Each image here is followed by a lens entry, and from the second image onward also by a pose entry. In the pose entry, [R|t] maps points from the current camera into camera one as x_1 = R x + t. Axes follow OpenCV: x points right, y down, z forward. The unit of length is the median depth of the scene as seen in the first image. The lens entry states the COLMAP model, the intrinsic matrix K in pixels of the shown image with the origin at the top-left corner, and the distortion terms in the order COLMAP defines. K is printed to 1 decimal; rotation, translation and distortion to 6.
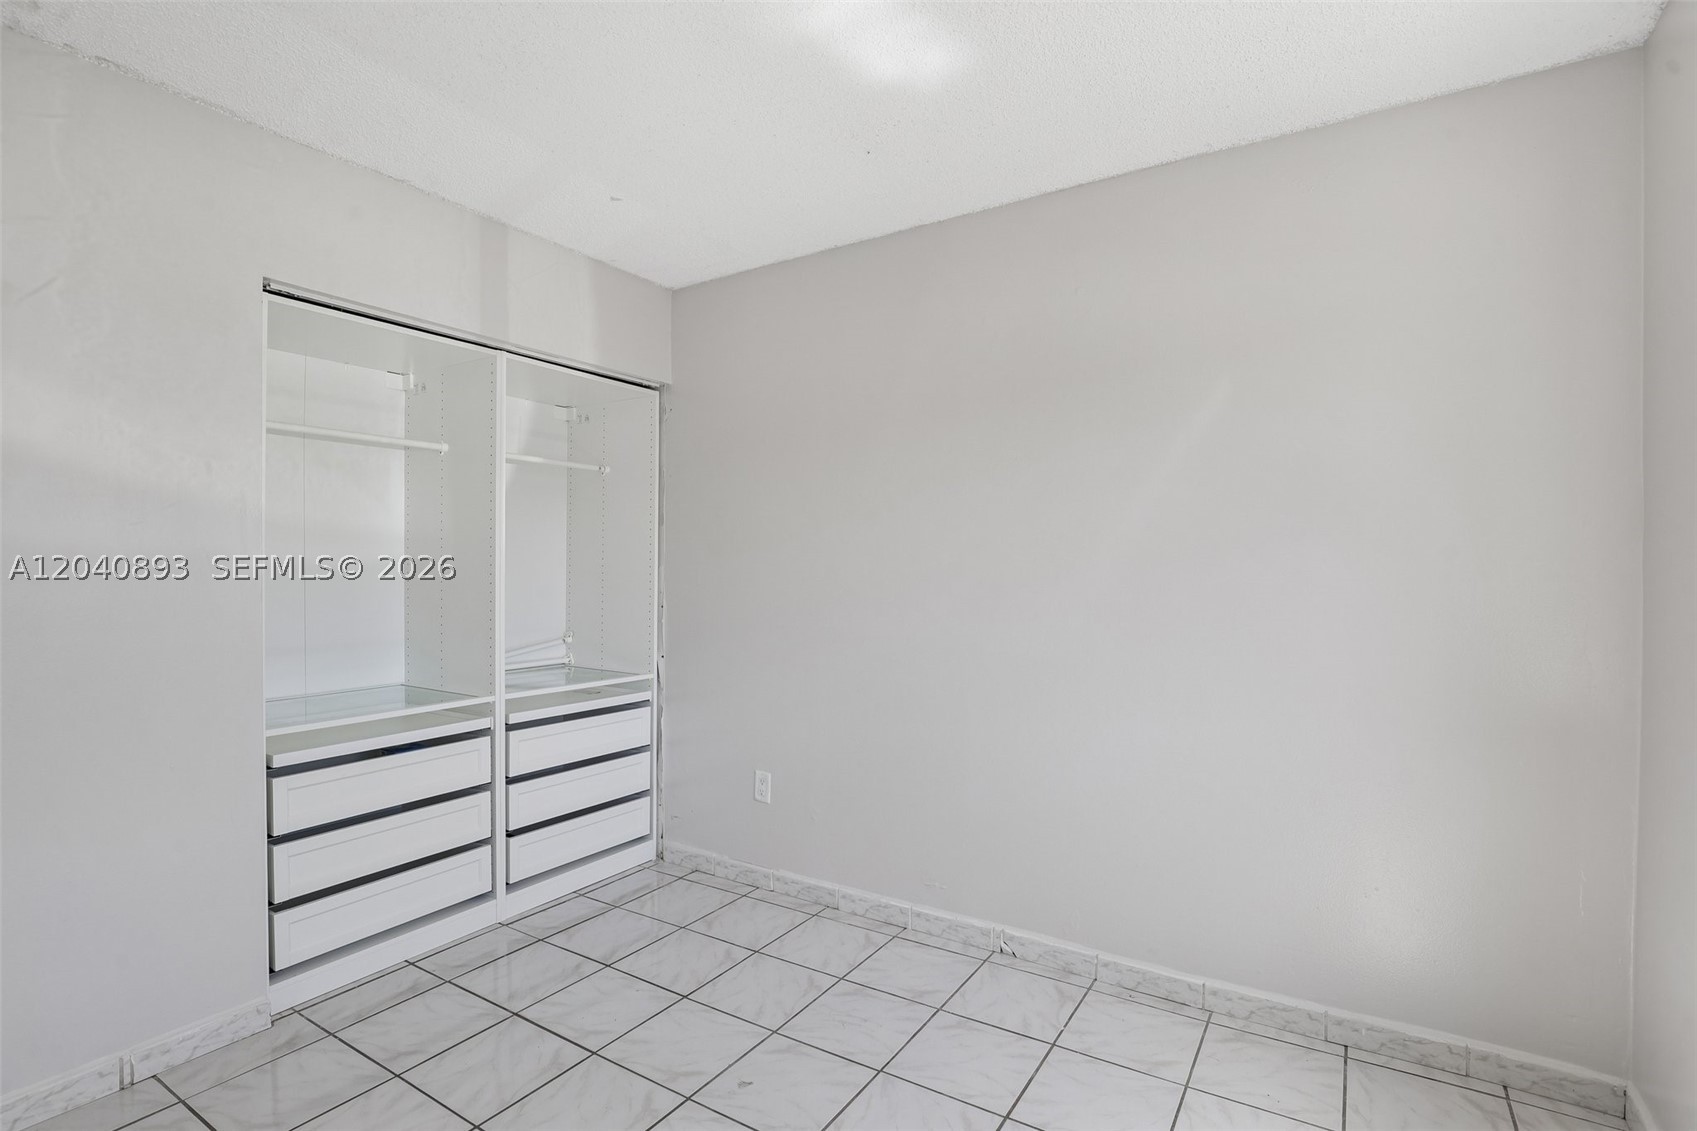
lens RADIAL K [[810.9, 0, 843.6], [0, 810.9, 574.4], [0, 0, 1]] dist [-0.026557, 0.004377]
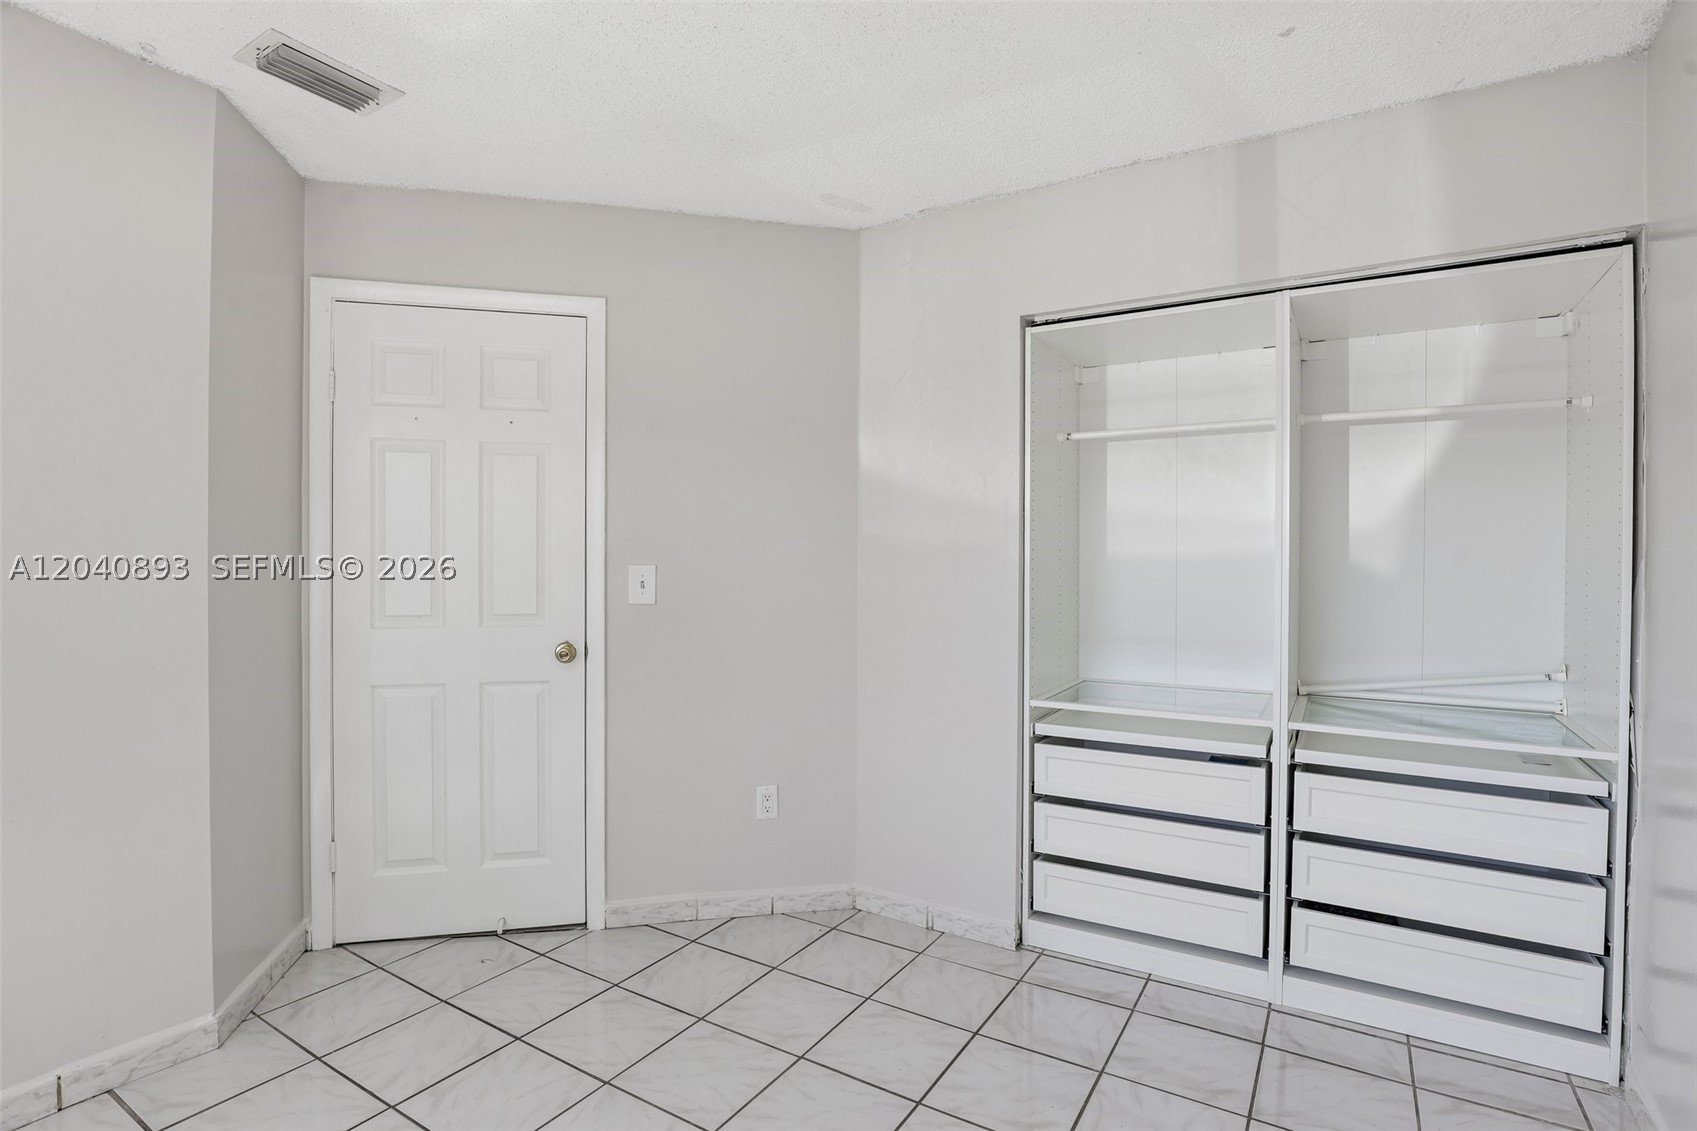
lens RADIAL K [[810.9, 0, 855.0], [0, 810.9, 566.6], [0, 0, 1]] dist [-0.026557, 0.004377]
pose [[0.032037, 0.004522, -0.999476, 0.356777], [-0.012354, 0.999915, 0.004128, -0.002627], [0.999410, 0.012215, 0.032091, 0.551047]]
